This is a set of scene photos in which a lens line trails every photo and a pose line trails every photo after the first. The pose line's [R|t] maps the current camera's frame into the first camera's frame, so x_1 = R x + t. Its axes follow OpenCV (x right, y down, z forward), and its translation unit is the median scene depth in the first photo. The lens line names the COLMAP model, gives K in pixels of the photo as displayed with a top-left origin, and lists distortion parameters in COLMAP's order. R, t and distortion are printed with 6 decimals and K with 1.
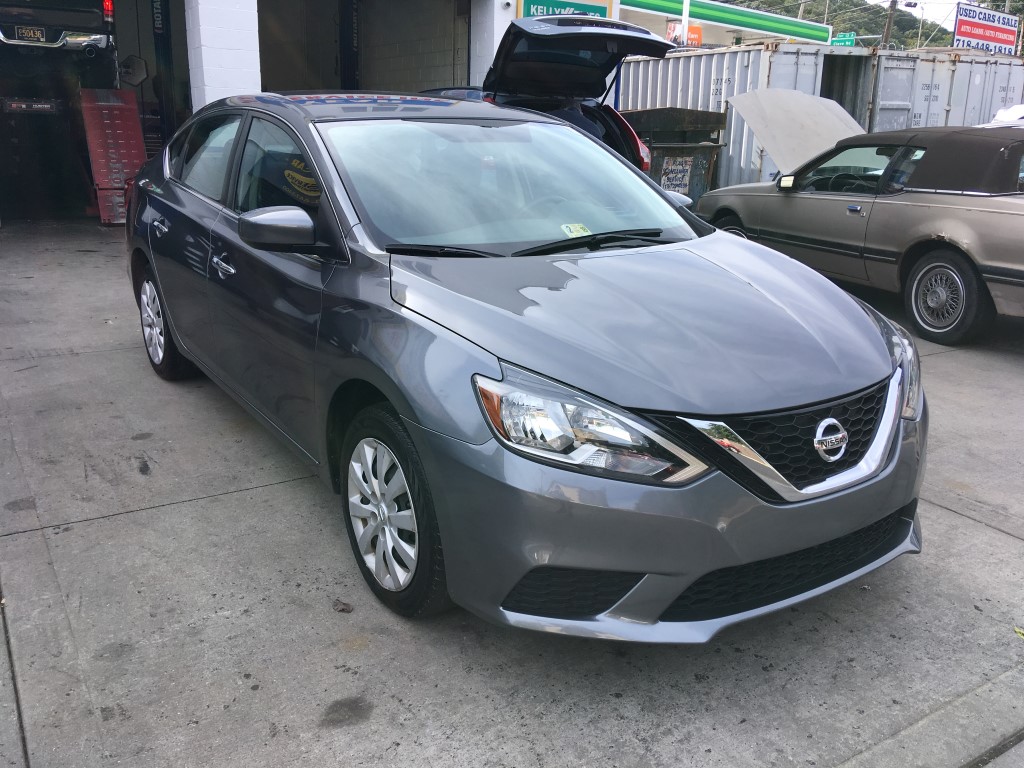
lens RADIAL K [[861.0, 0, 508.7], [0, 861.0, 382.6], [0, 0, 1]] dist [0.112195, -0.170286]
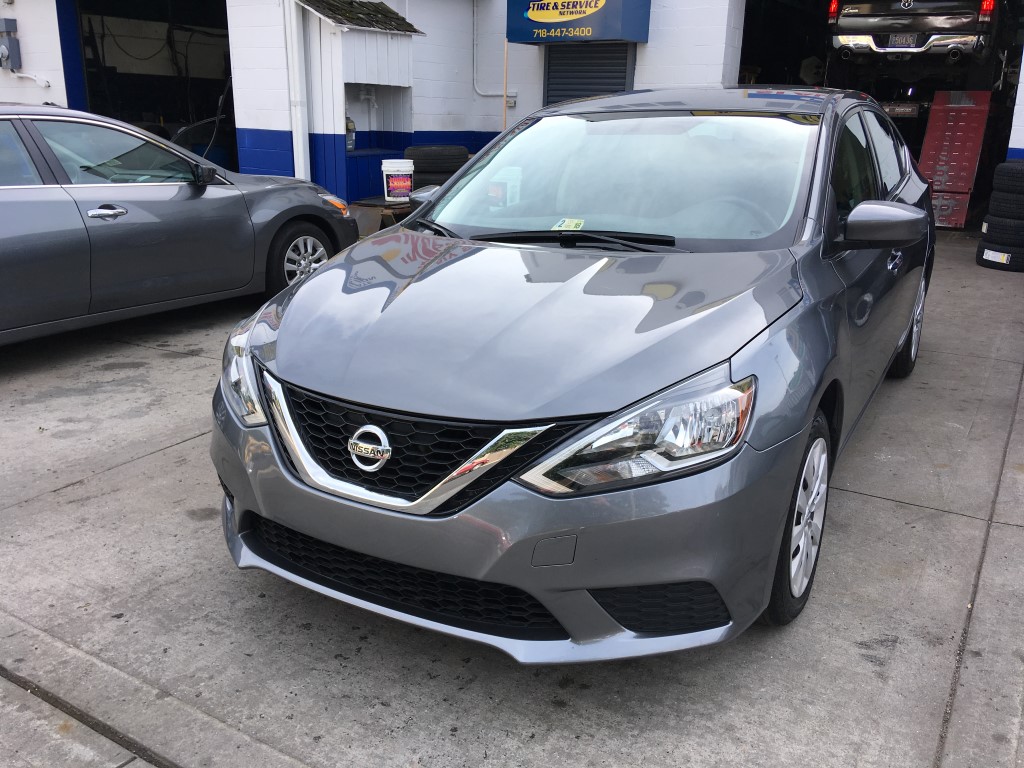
lens RADIAL K [[861.0, 0, 508.7], [0, 861.0, 382.6], [0, 0, 1]] dist [0.112195, -0.170286]
pose [[0.436377, 0.241580, -0.866726, 0.763874], [-0.246972, 0.958443, 0.142798, -0.106893], [0.865205, 0.151743, 0.477906, 0.421378]]
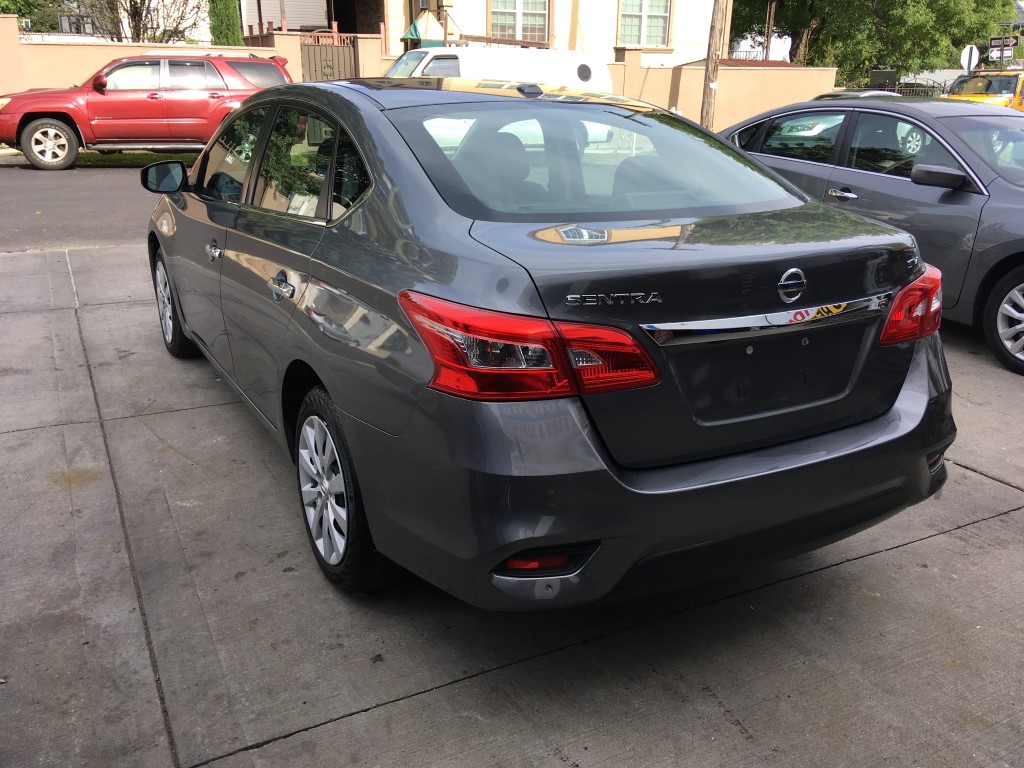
lens RADIAL K [[861.0, 0, 508.7], [0, 861.0, 382.6], [0, 0, 1]] dist [0.112195, -0.170286]
pose [[-0.995719, -0.069775, 0.060617, -0.324273], [-0.021439, 0.812299, 0.582847, -0.664097], [-0.089907, 0.579052, -0.810318, 2.091975]]
